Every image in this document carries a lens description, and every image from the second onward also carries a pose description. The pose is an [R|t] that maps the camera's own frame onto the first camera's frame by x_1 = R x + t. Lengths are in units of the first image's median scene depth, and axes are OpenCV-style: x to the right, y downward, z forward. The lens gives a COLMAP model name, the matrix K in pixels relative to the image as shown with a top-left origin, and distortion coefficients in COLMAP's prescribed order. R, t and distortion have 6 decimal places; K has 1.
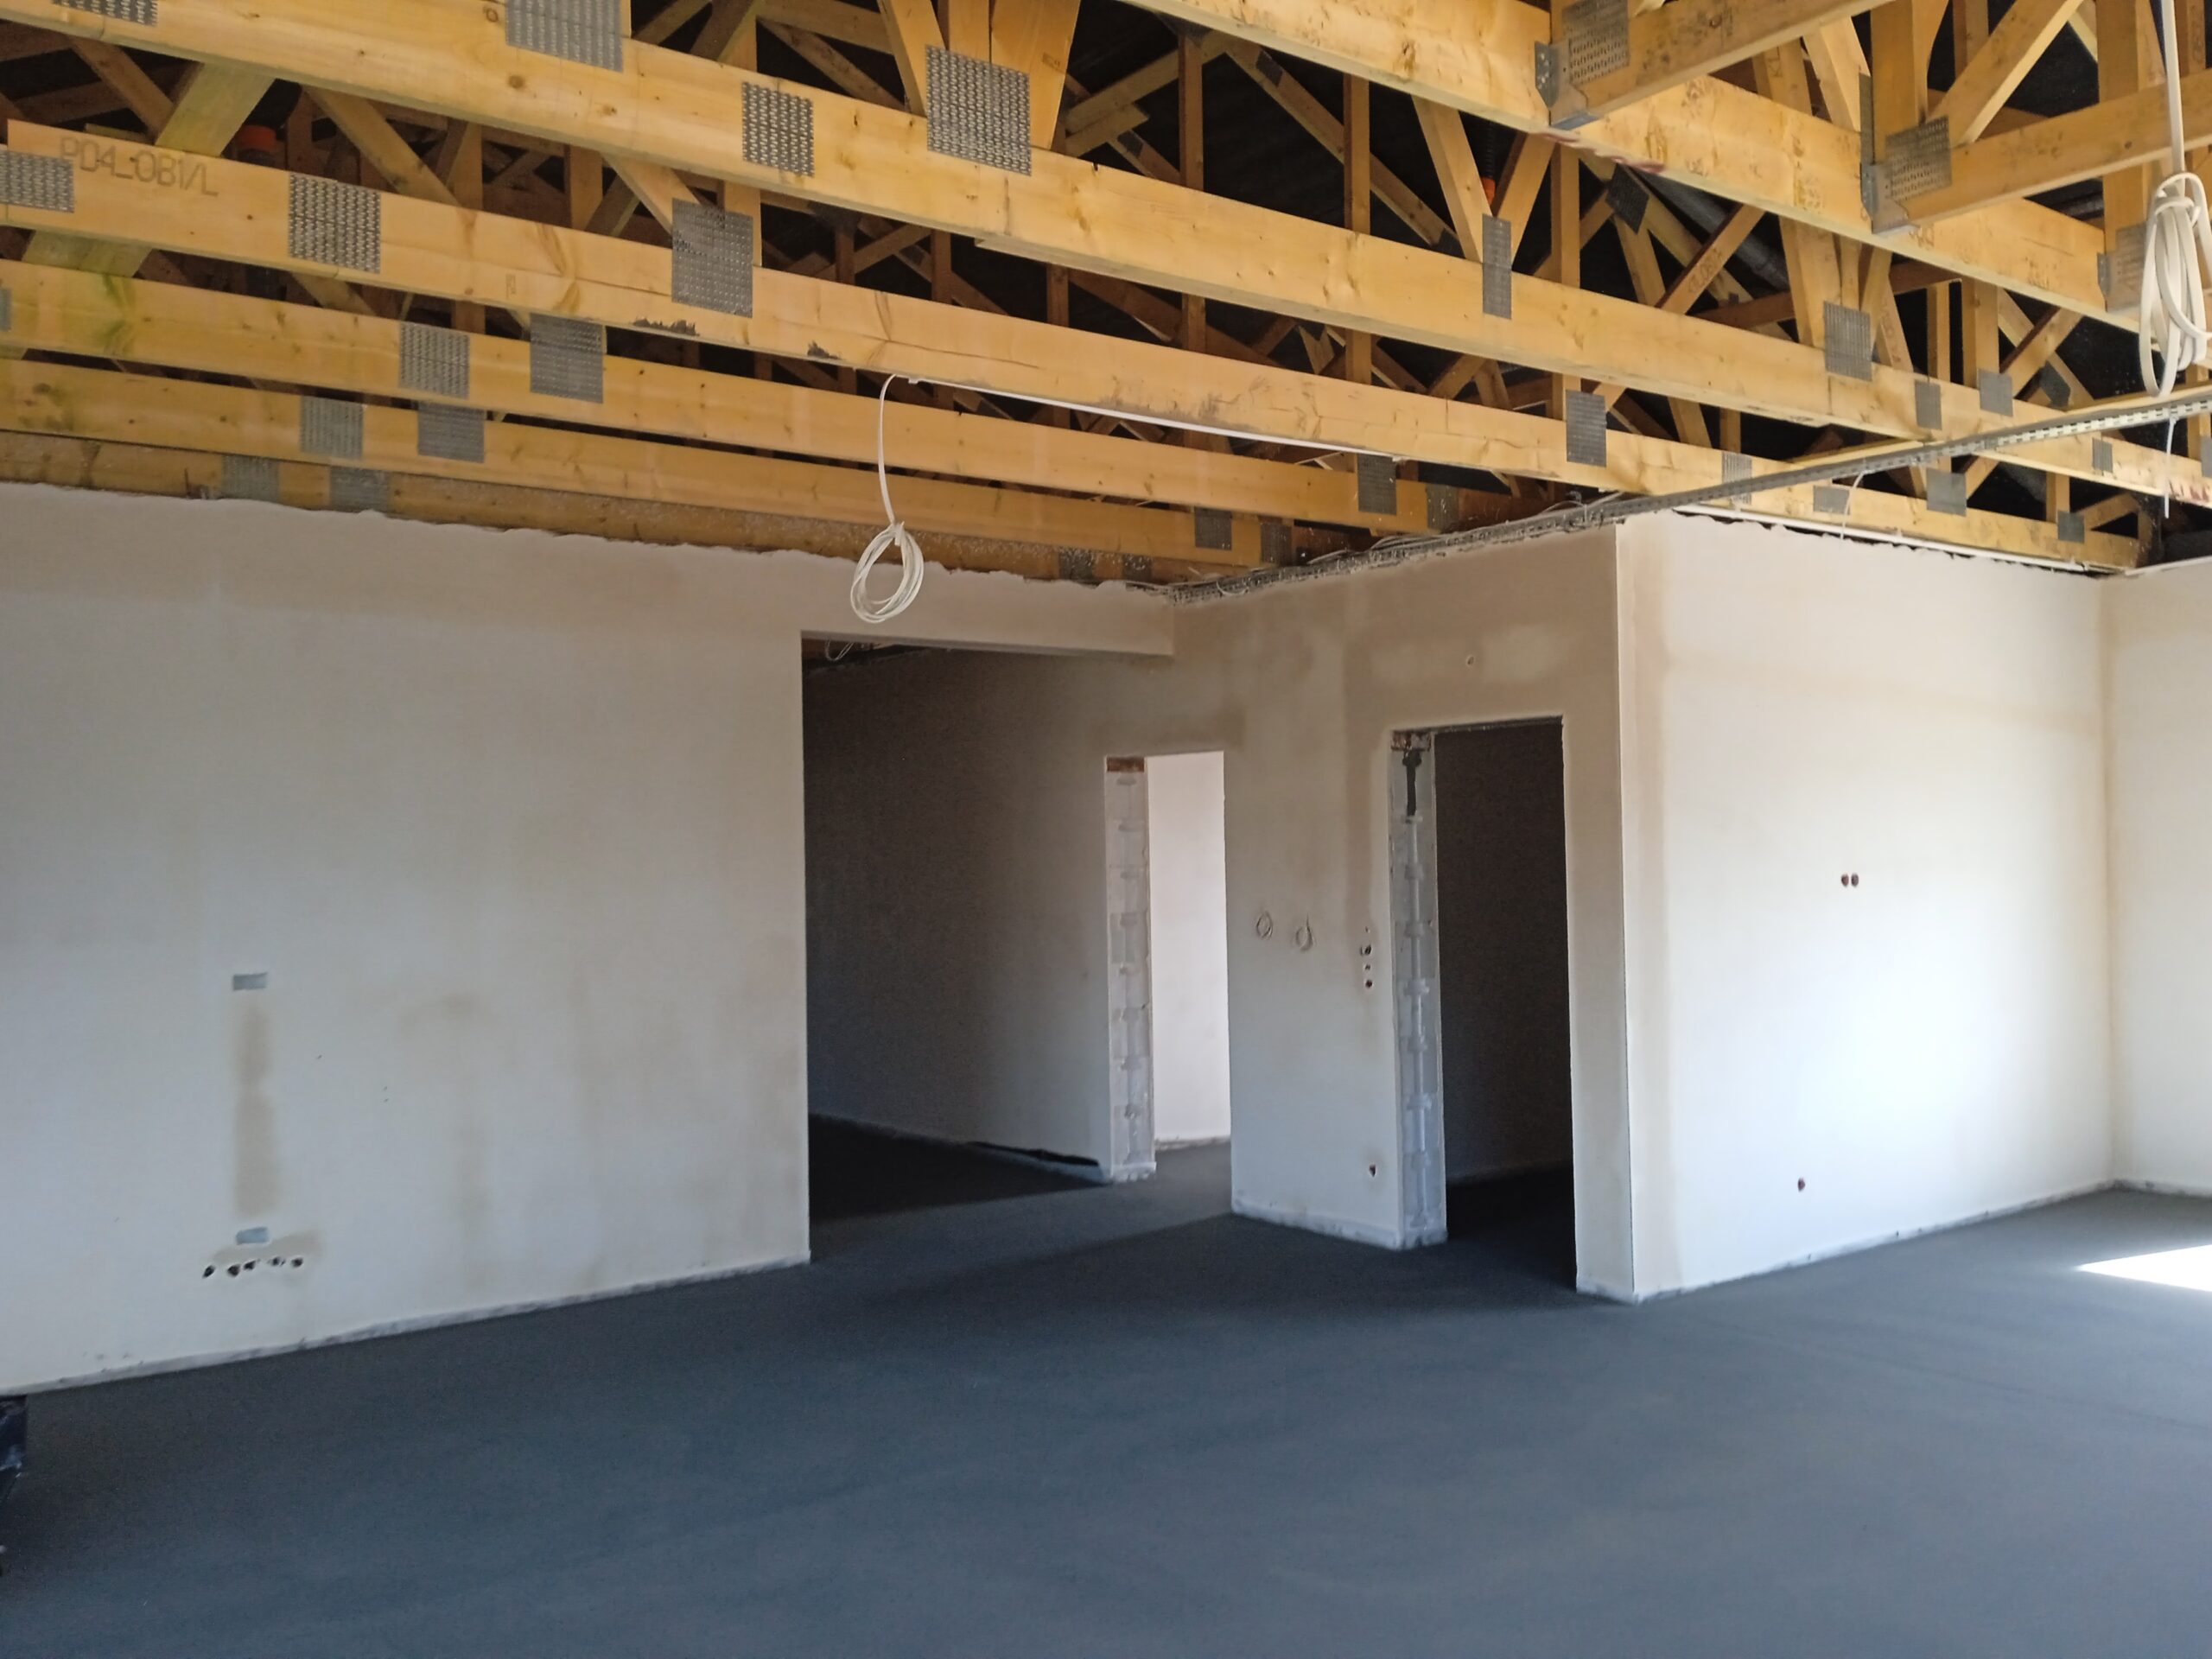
lens RADIAL K [[1860.1, 0, 1104.1], [0, 1860.1, 815.0], [0, 0, 1]] dist [0.123949, -0.201995]
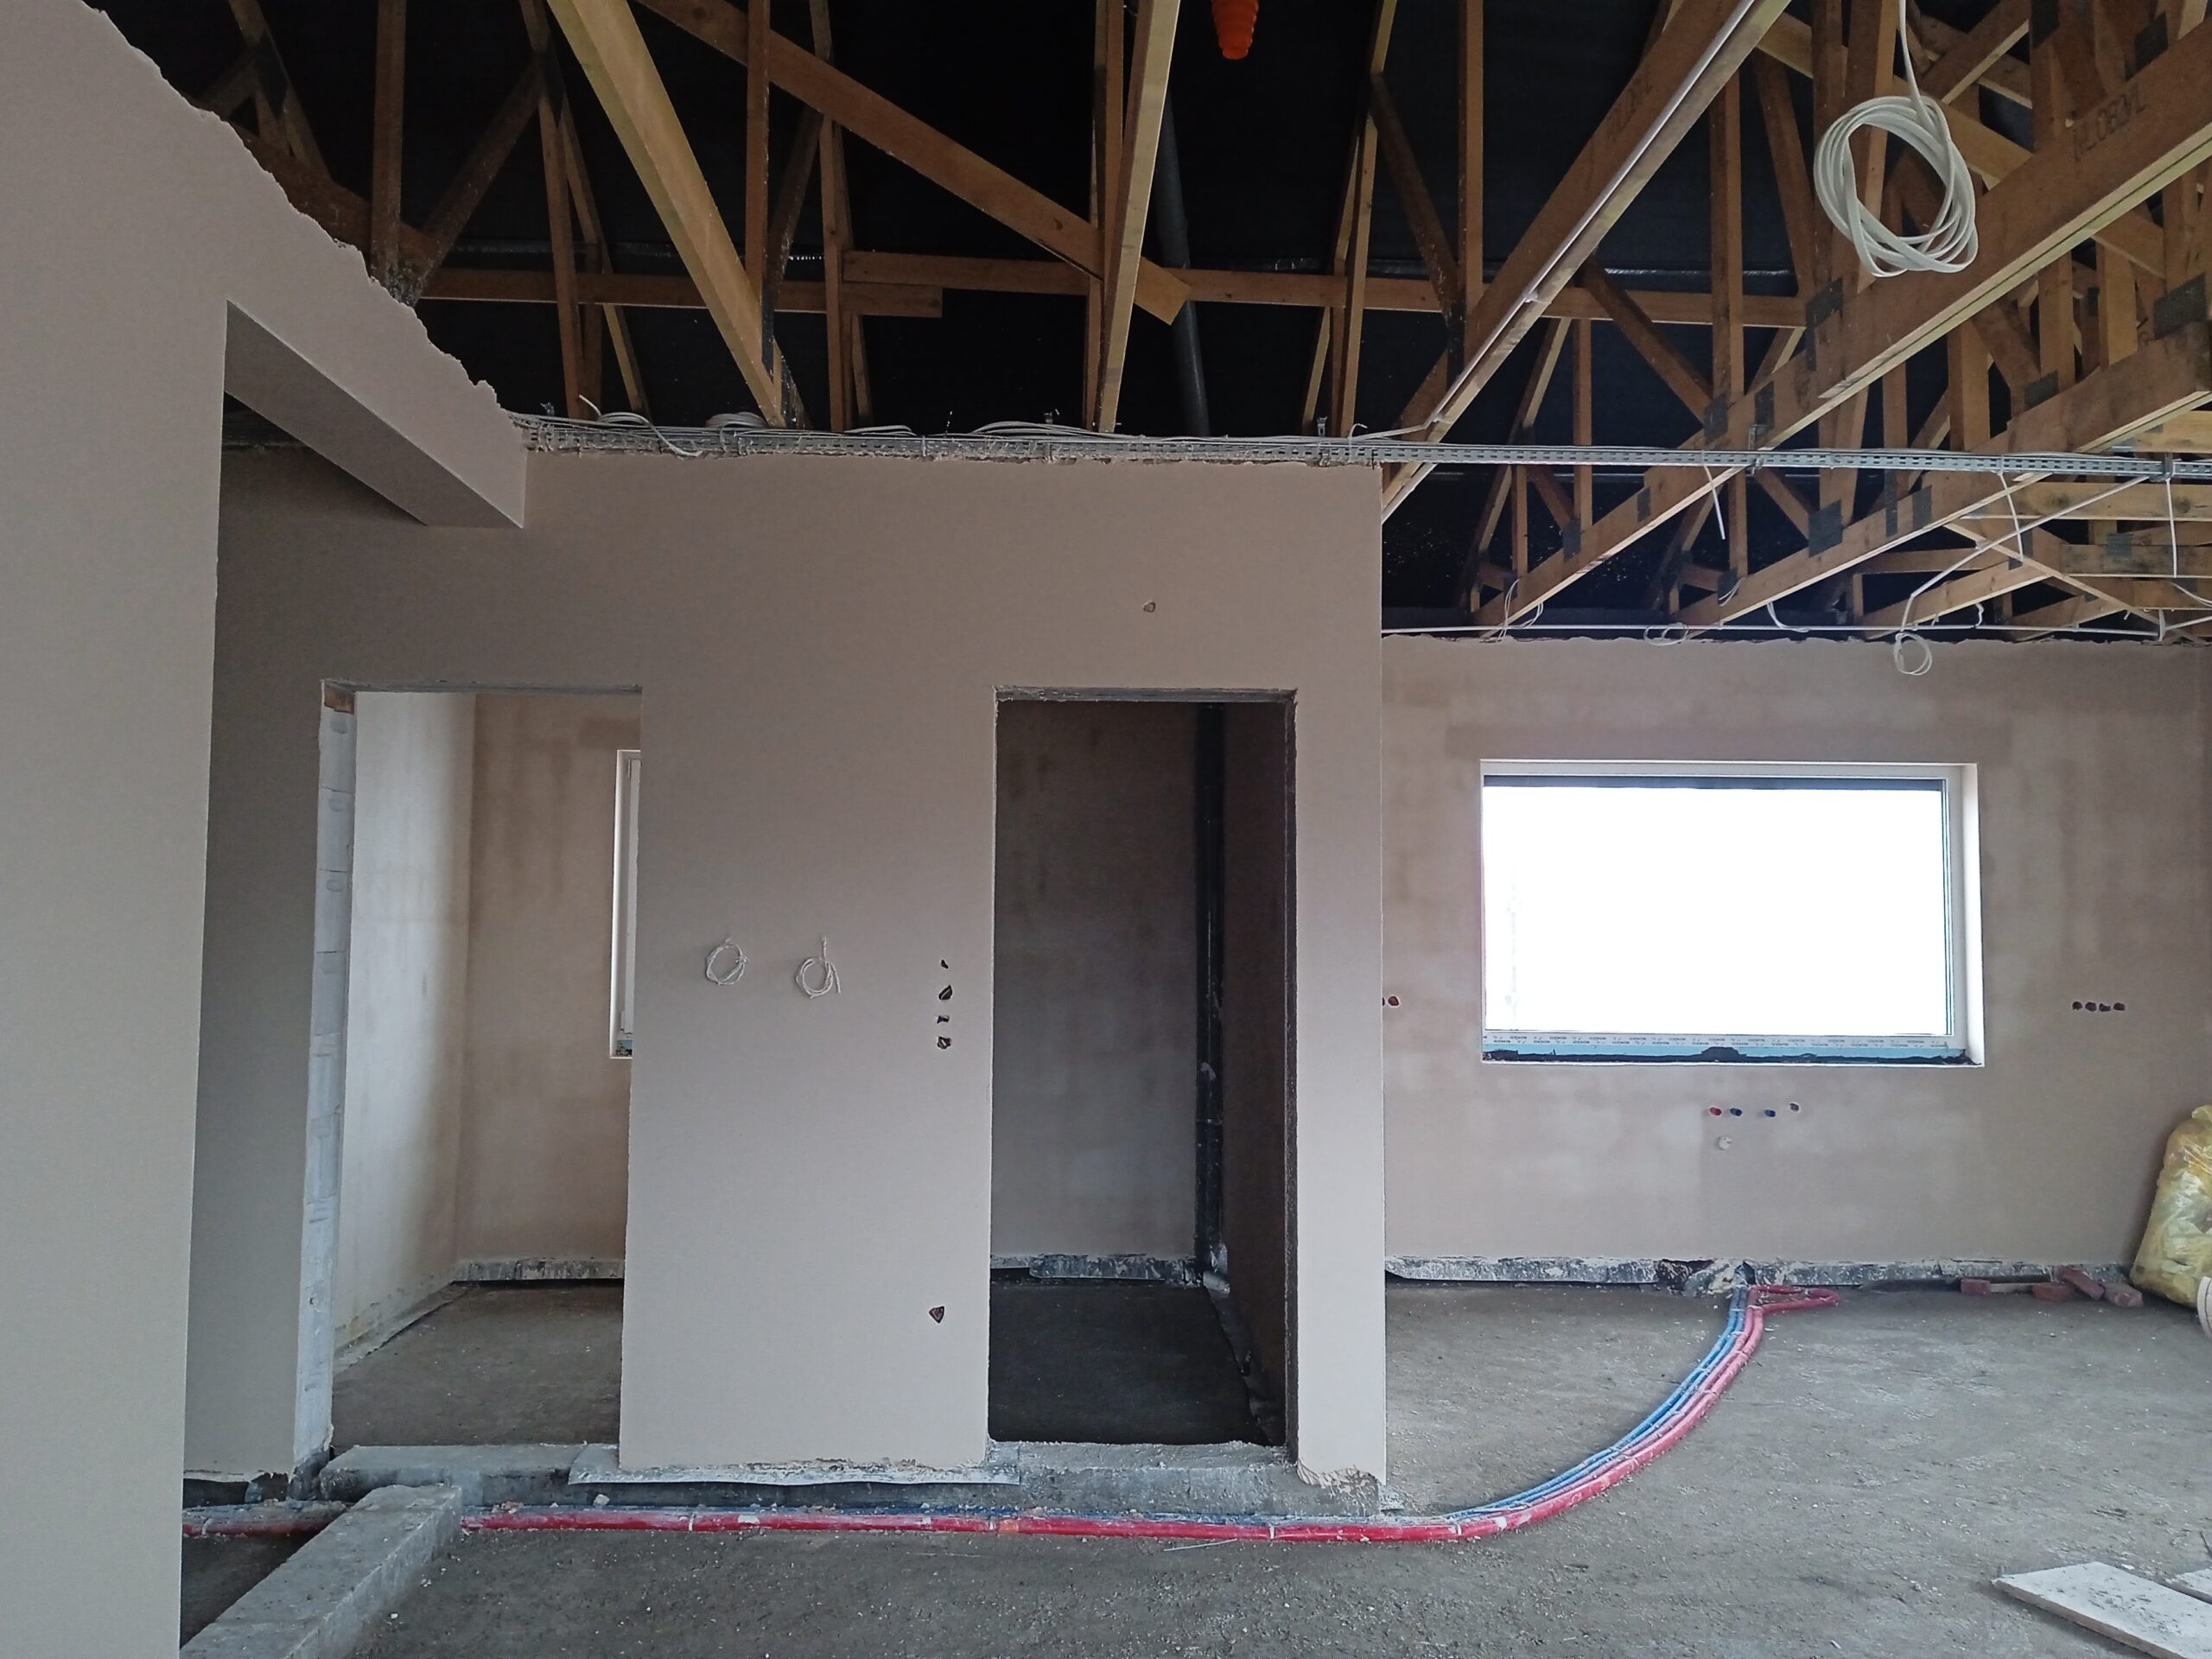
lens RADIAL K [[1860.1, 0, 1104.1], [0, 1860.1, 815.0], [0, 0, 1]] dist [0.123949, -0.201995]
pose [[0.577131, 0.072848, 0.813396, -0.417476], [-0.032189, 0.997269, -0.066476, 0.051730], [-0.816017, 0.012183, 0.577900, 0.568512]]
